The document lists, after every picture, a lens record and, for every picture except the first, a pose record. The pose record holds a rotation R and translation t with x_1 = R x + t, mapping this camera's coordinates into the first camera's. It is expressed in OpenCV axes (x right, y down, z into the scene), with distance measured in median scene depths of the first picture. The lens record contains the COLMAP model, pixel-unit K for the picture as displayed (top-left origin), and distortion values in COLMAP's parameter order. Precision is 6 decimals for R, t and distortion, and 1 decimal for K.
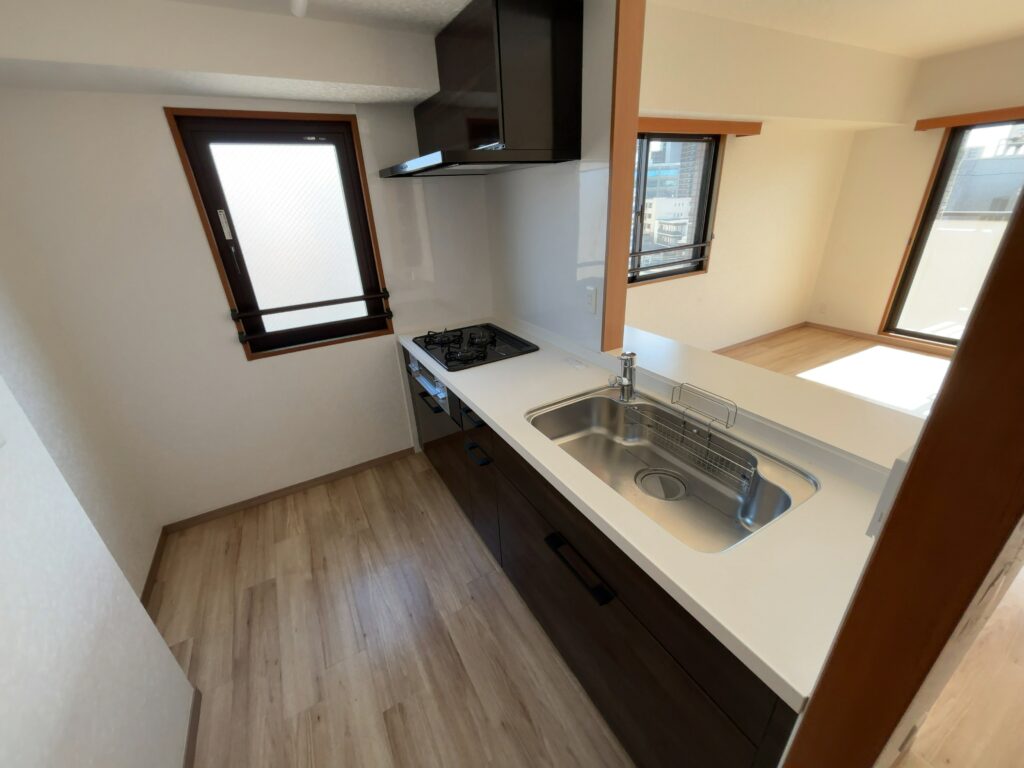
lens RADIAL K [[409.5, 0, 508.5], [0, 409.5, 384.5], [0, 0, 1]] dist [0.001048, 0.000005]
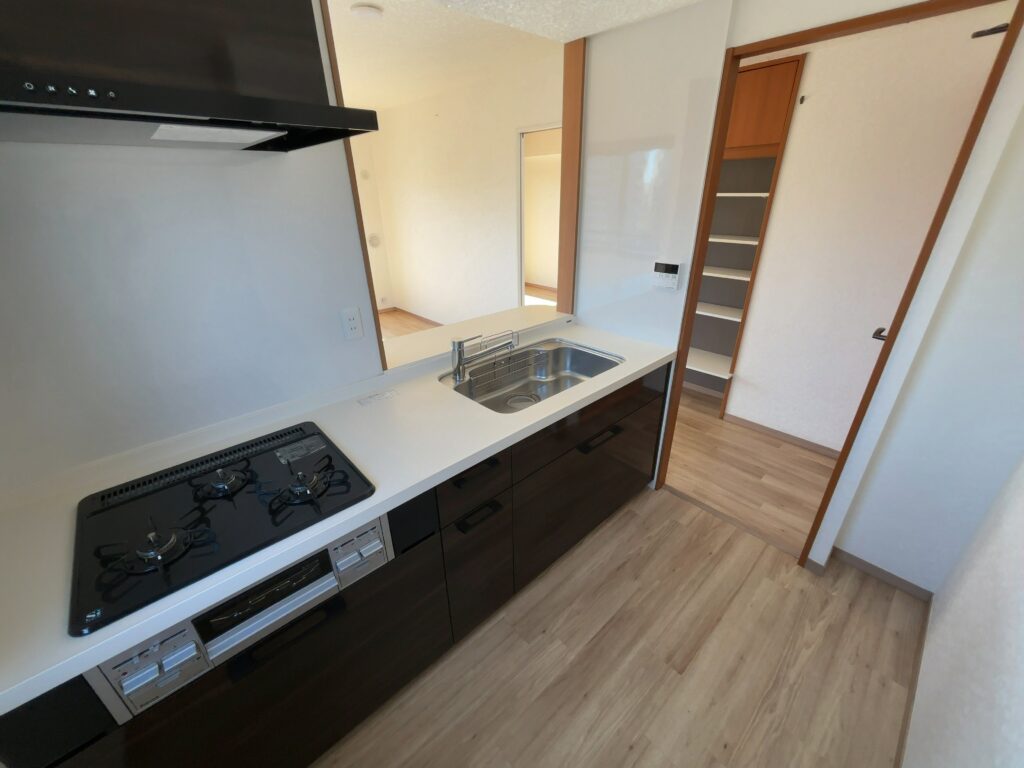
lens RADIAL K [[406.5, 0, 511.9], [0, 406.5, 384.6], [0, 0, 1]] dist [0.000311, -0.000211]
pose [[-0.219321, -0.372559, 0.901719, -0.776055], [0.430176, 0.792610, 0.432109, -0.383286], [-0.875698, 0.482669, -0.013570, 0.916077]]
